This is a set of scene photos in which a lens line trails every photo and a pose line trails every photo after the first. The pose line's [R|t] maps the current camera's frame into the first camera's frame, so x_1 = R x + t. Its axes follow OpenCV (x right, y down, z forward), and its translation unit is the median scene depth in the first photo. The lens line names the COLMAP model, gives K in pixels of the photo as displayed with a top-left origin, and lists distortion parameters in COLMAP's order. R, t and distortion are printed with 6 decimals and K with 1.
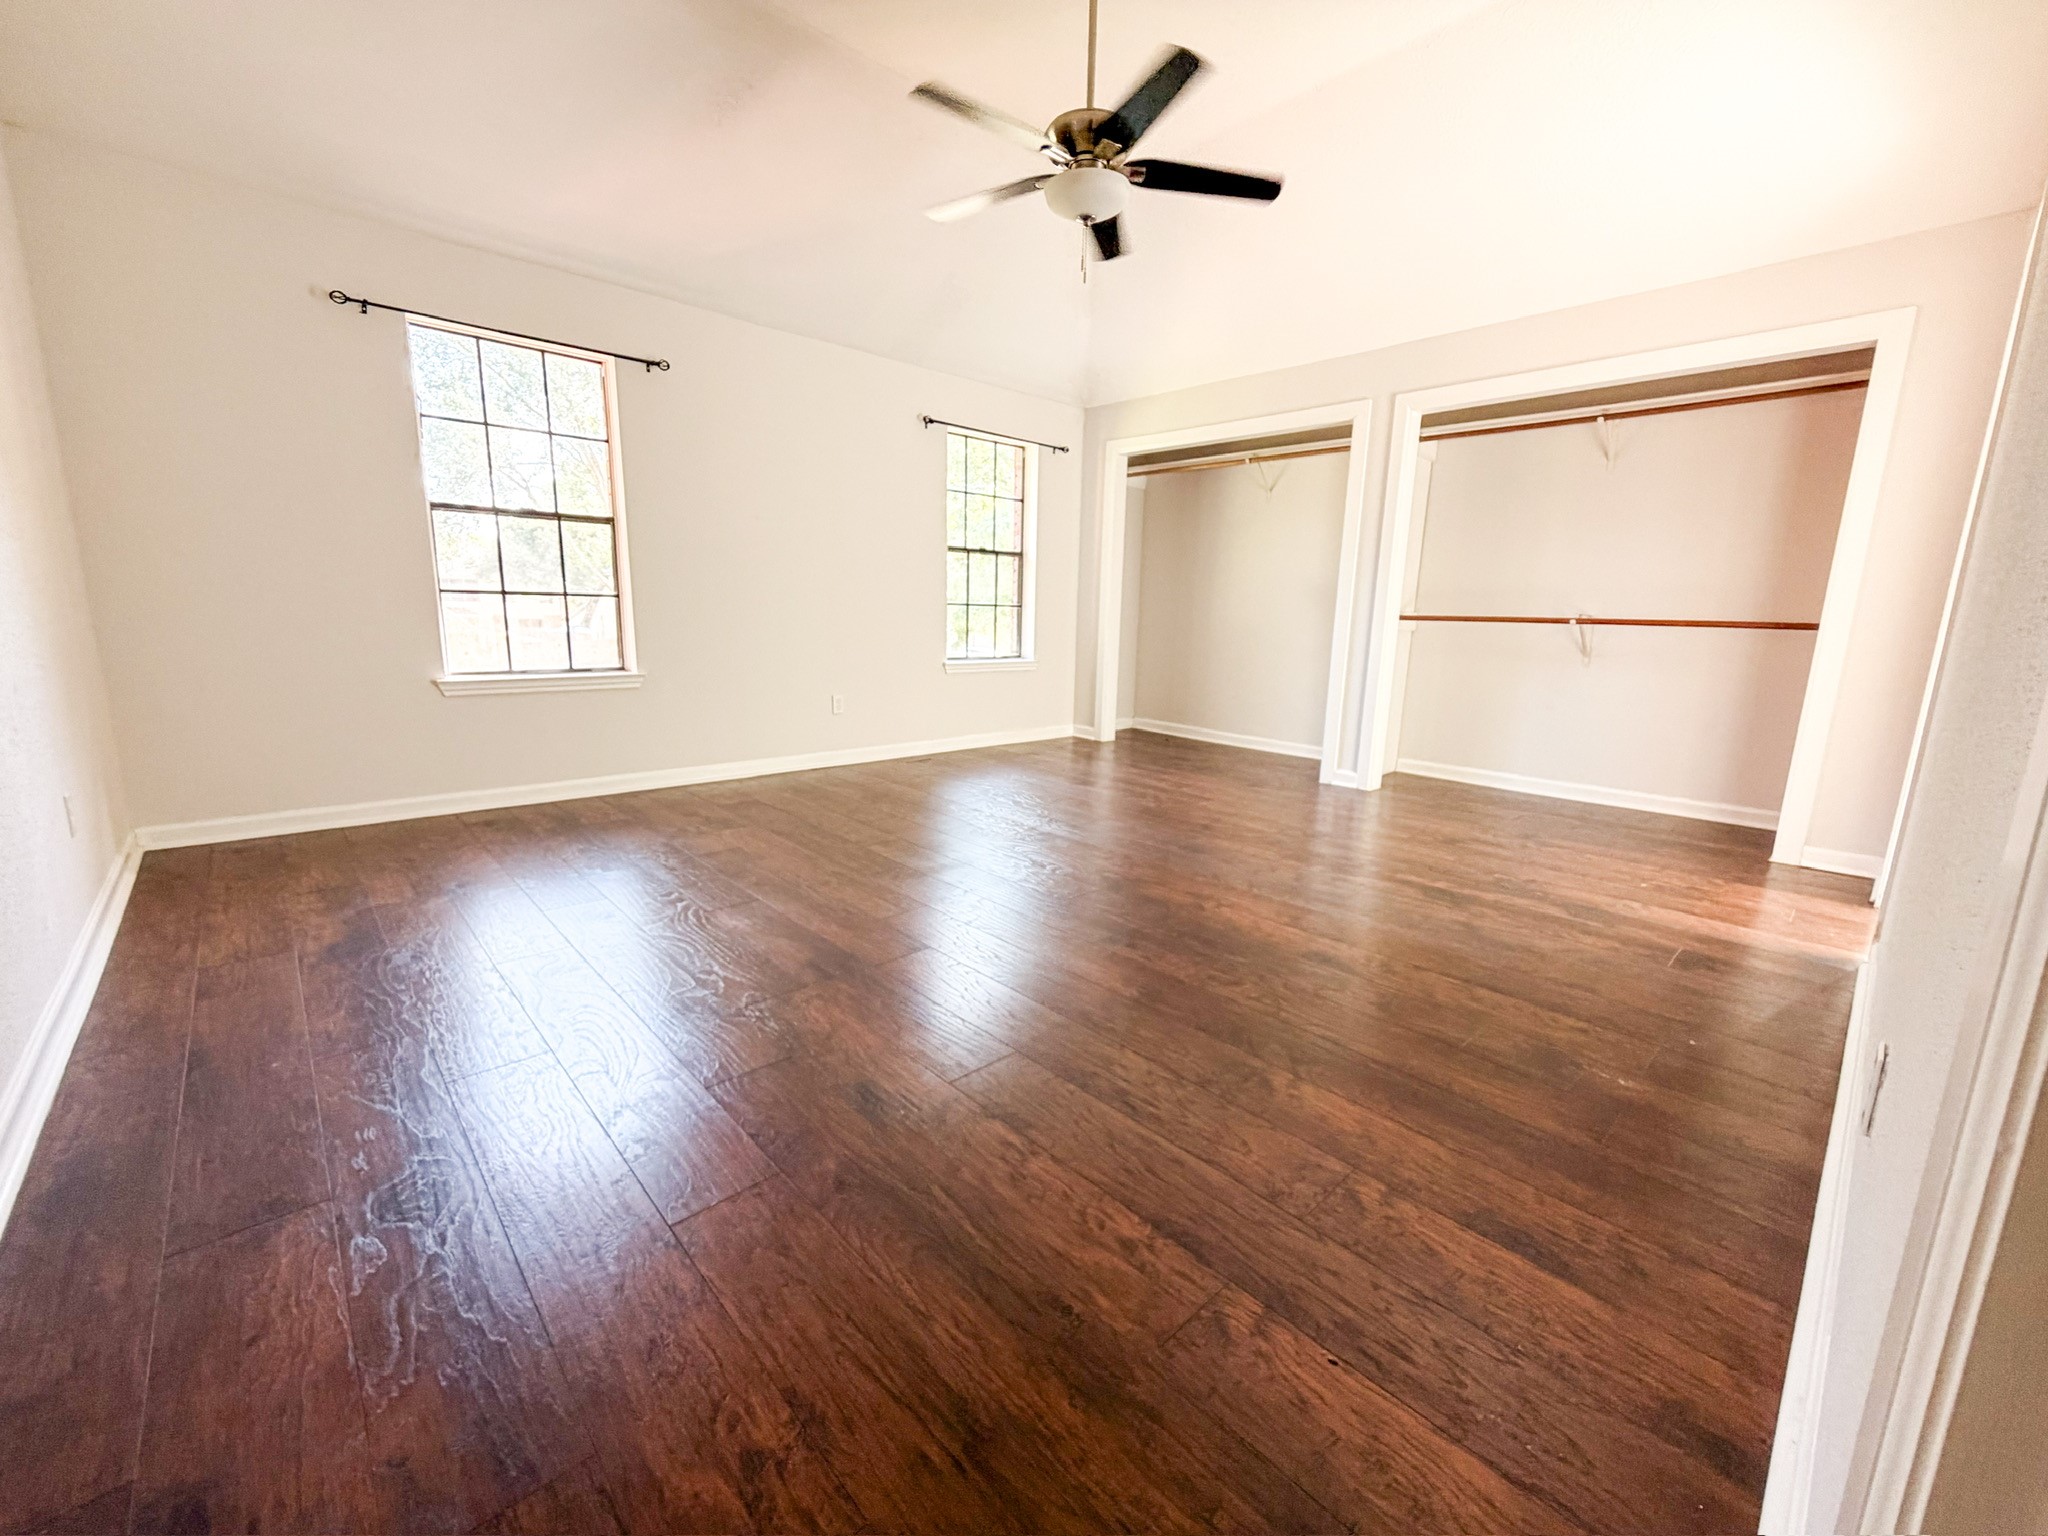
lens RADIAL K [[816.2, 0, 1027.0], [0, 816.2, 770.3], [0, 0, 1]] dist [-0.001405, 0.000909]
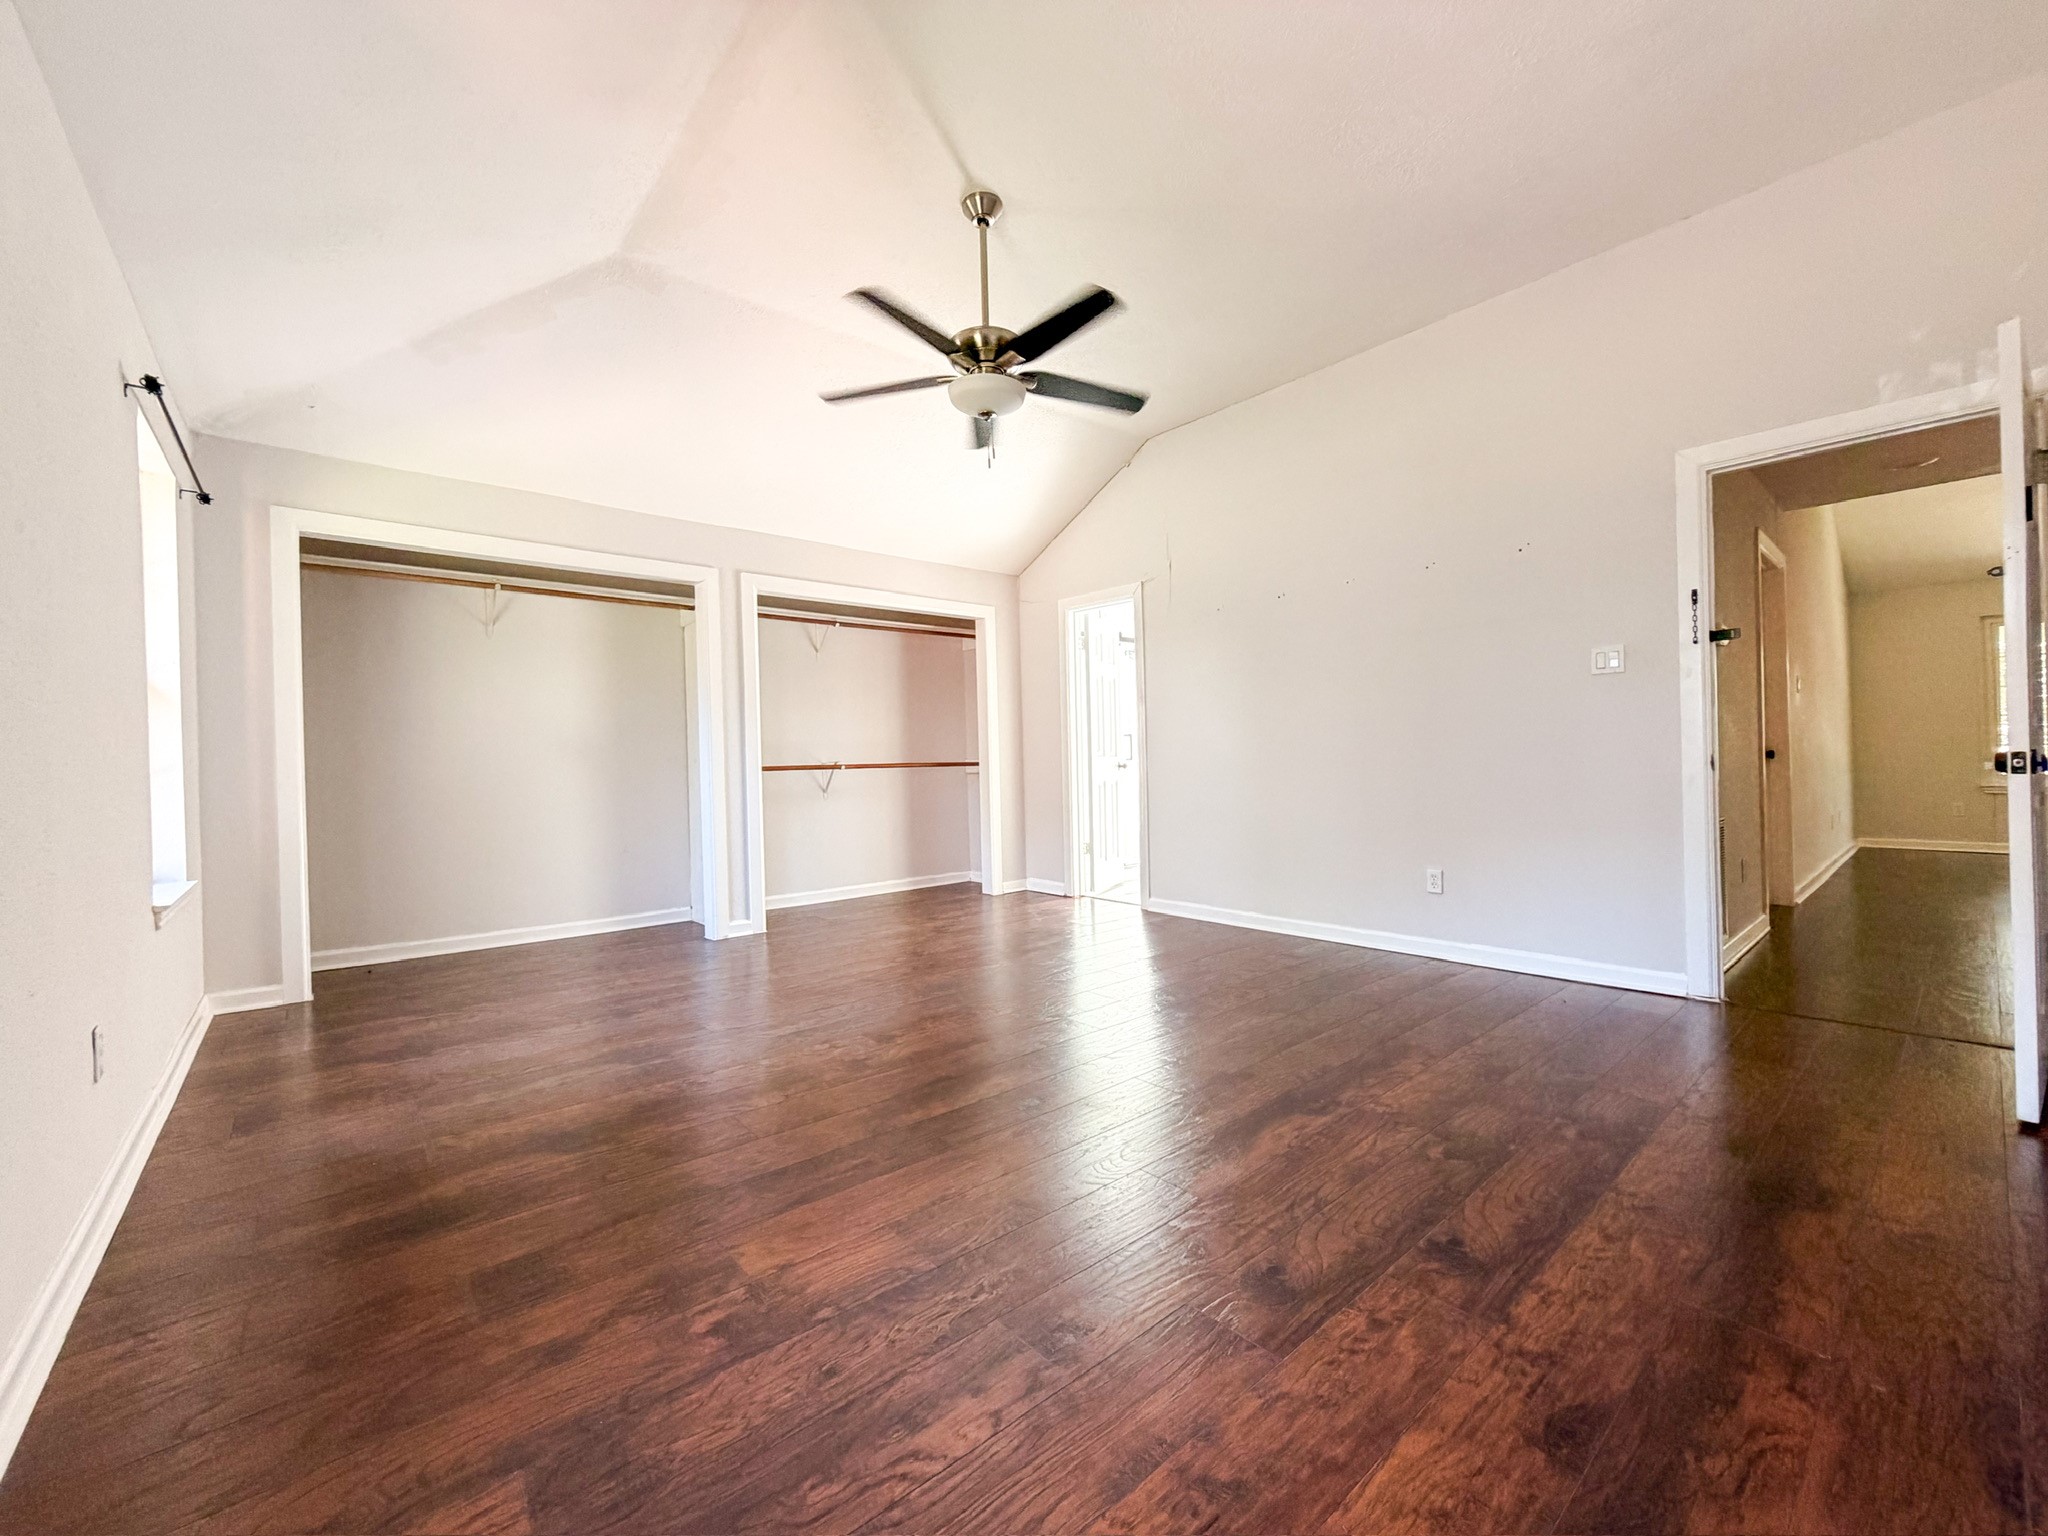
lens RADIAL K [[816.2, 0, 1035.3], [0, 816.2, 767.9], [0, 0, 1]] dist [-0.001405, 0.000909]
pose [[0.036151, -0.027882, 0.998957, -0.620524], [0.215619, 0.976284, 0.019446, -0.130172], [-0.975808, 0.214691, 0.041306, 0.594317]]
